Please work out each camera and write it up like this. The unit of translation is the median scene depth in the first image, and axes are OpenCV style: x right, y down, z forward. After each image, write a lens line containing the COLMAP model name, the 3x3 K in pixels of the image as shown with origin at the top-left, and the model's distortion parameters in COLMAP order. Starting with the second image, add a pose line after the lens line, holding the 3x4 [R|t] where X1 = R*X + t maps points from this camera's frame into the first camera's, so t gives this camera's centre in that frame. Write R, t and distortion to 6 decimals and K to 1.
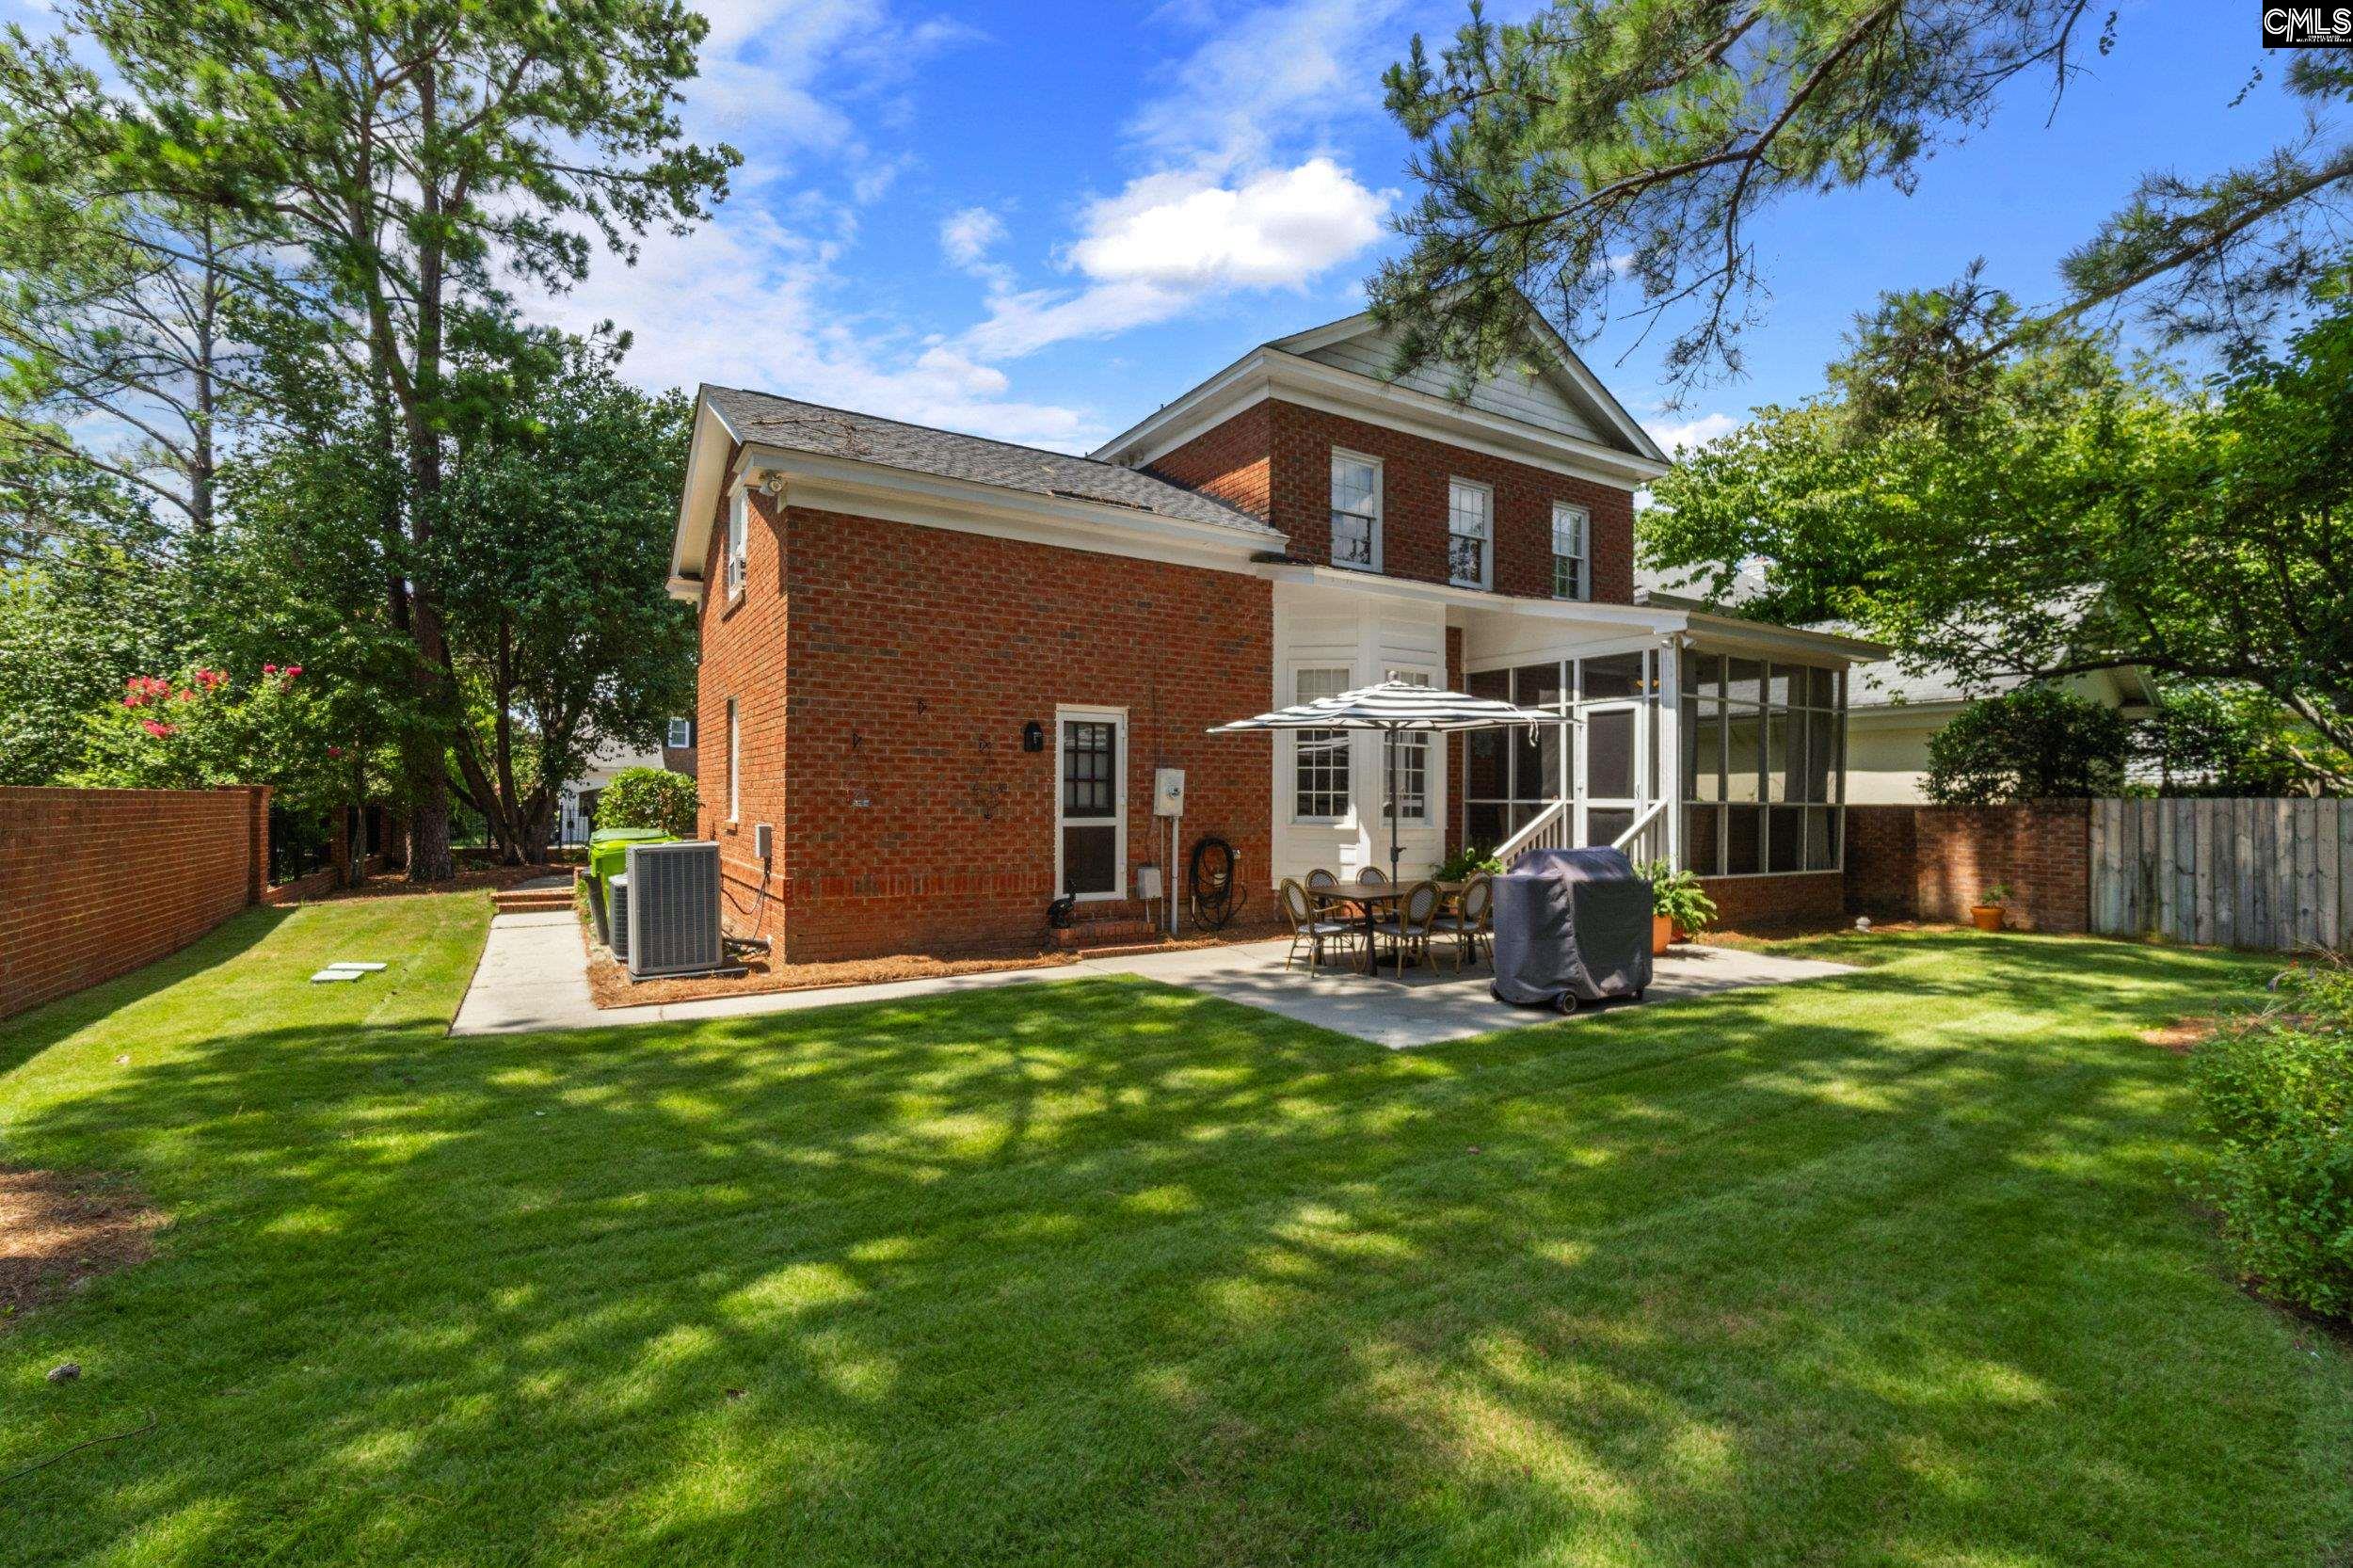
lens RADIAL K [[1039.6, 0, 1133.0], [0, 1039.6, 804.9], [0, 0, 1]] dist [-0.000953, 0.000076]
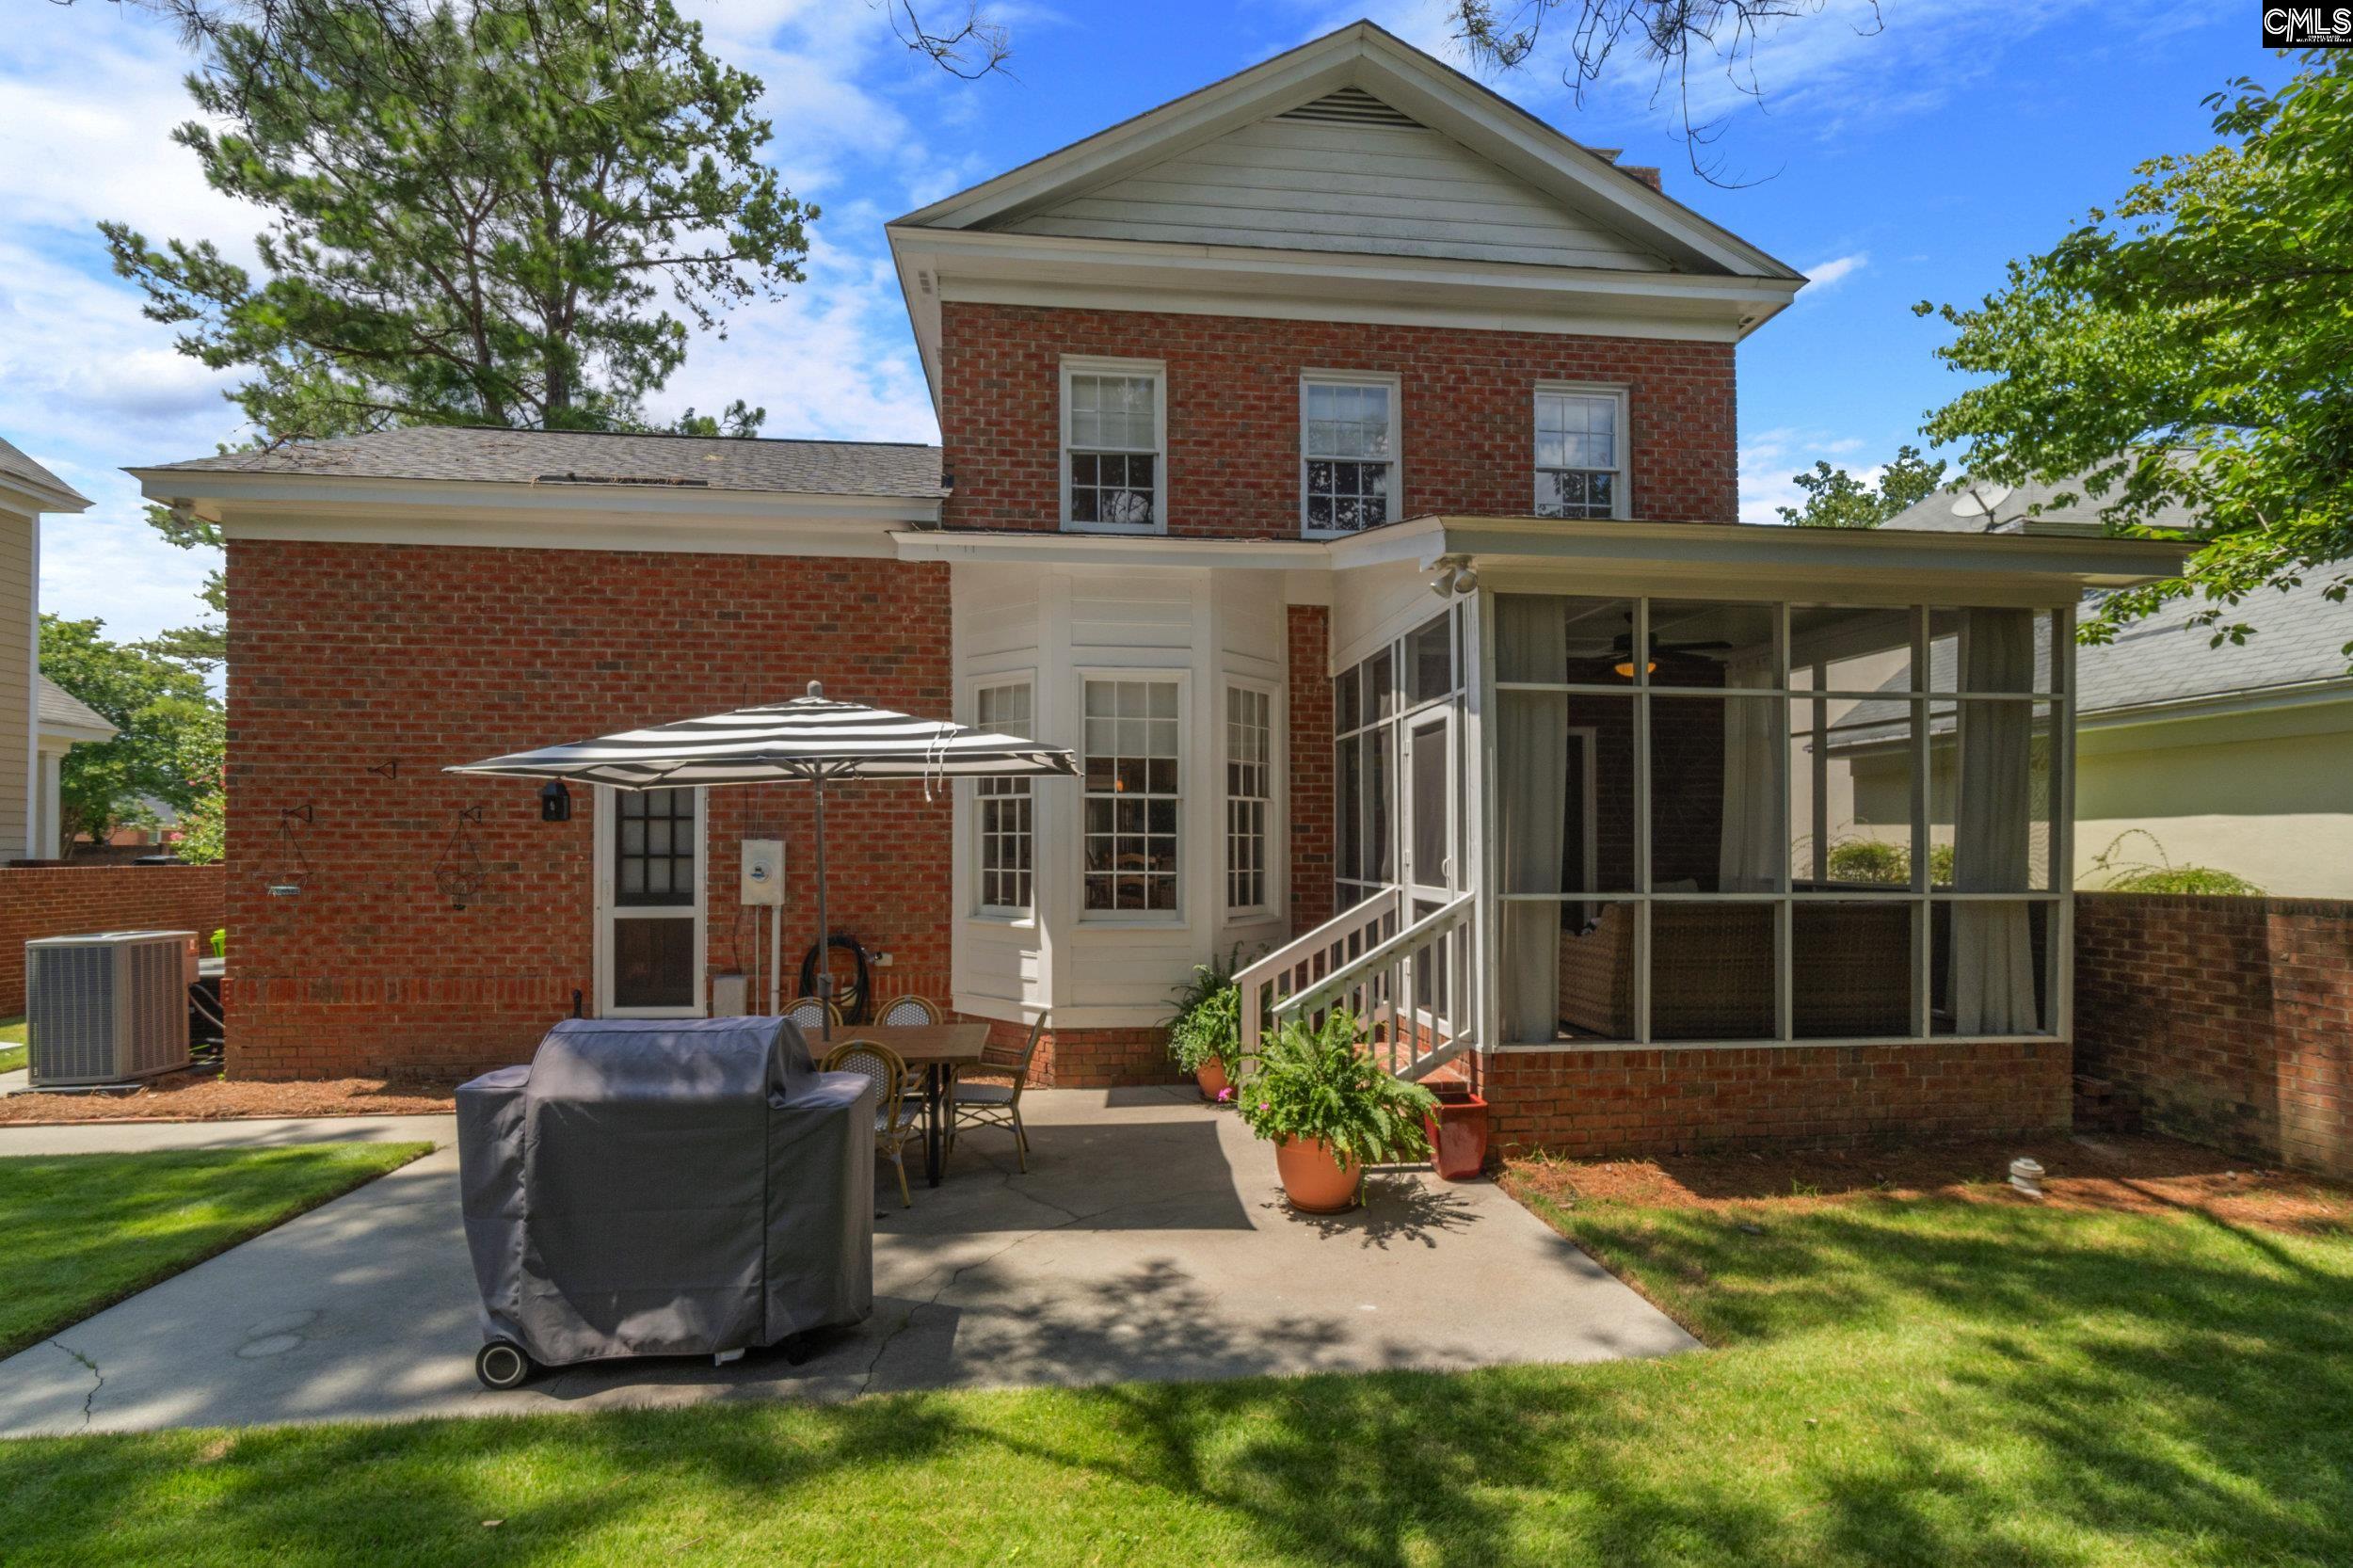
lens RADIAL K [[1040.7, 0, 1135.9], [0, 1040.7, 838.9], [0, 0, 1]] dist [-0.004647, -0.000679]
pose [[0.903682, -0.008786, -0.428114, 0.582412], [0.003404, 0.999905, -0.013336, -0.024806], [0.428190, 0.010595, 0.903626, 0.464226]]
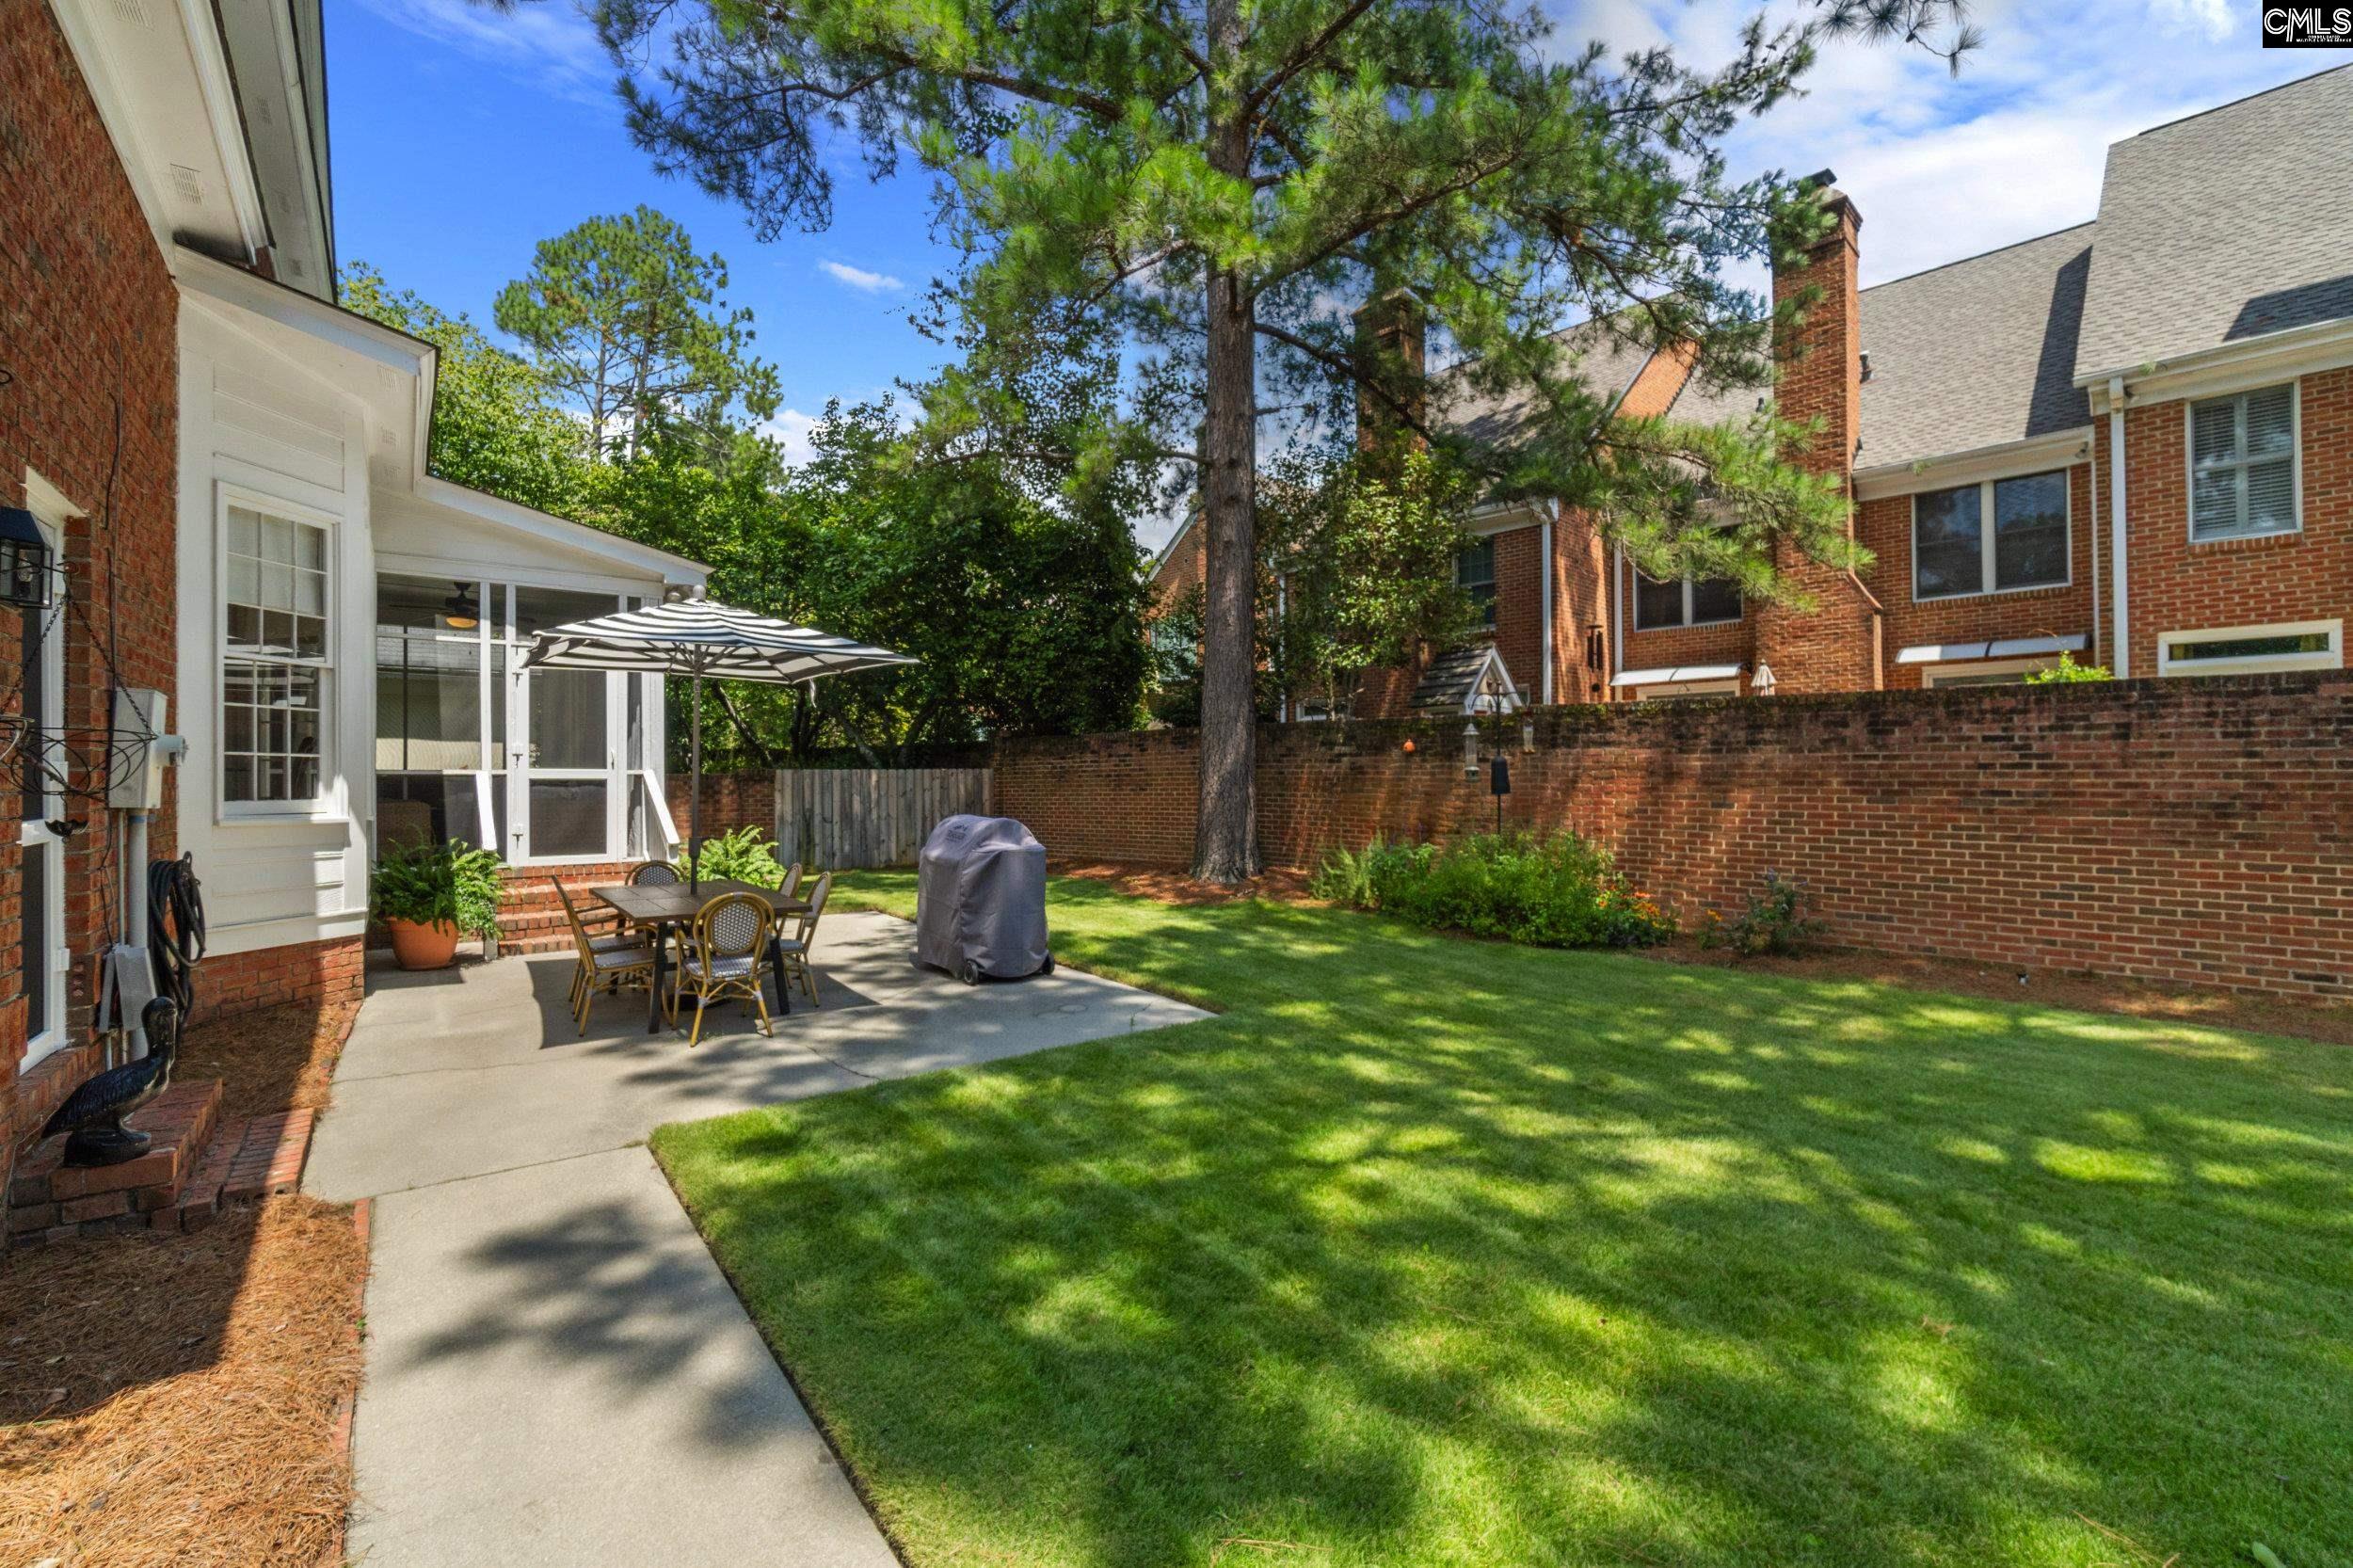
lens RADIAL K [[1039.6, 0, 1133.0], [0, 1039.6, 804.9], [0, 0, 1]] dist [-0.000953, 0.000076]
pose [[-0.140769, -0.031706, 0.989535, -0.418253], [0.003654, 0.999464, 0.032544, -0.002742], [-0.990036, 0.008197, -0.140577, 0.698767]]
